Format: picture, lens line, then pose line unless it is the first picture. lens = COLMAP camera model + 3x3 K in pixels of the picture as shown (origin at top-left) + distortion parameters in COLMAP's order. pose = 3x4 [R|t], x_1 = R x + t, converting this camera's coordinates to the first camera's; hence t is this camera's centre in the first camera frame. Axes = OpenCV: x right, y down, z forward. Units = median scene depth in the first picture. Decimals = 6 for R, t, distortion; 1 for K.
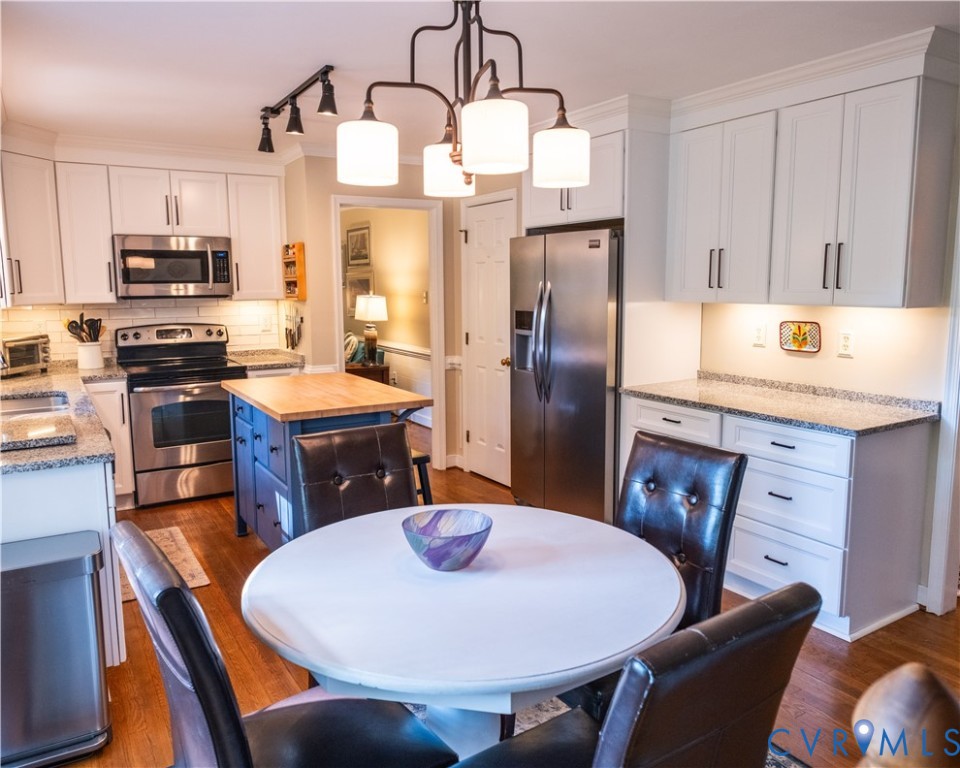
lens RADIAL K [[719.2, 0, 480.6], [0, 719.2, 382.2], [0, 0, 1]] dist [-0.008509, 0.005236]
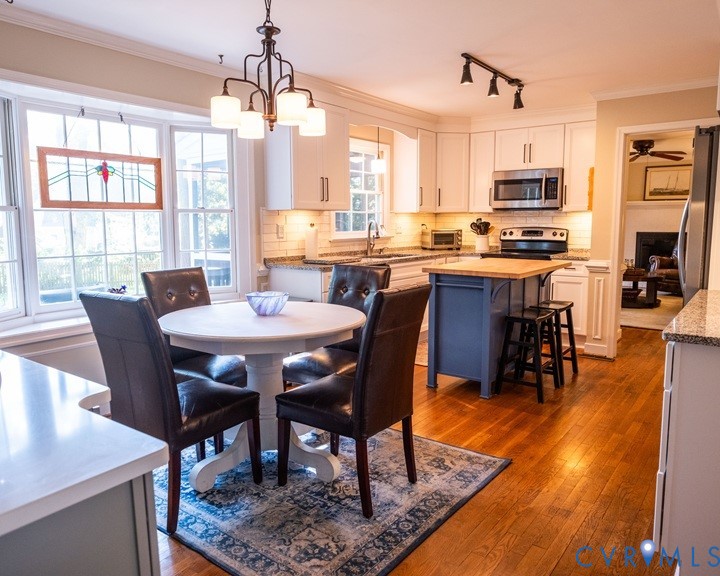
lens RADIAL K [[539.4, 0, 360.7], [0, 539.4, 288.8], [0, 0, 1]] dist [-0.008509, 0.005236]
pose [[0.363057, 0.122885, -0.923628, 0.543690], [-0.124720, 0.988754, 0.082525, 0.000654], [0.923382, 0.085233, 0.374300, 0.245034]]
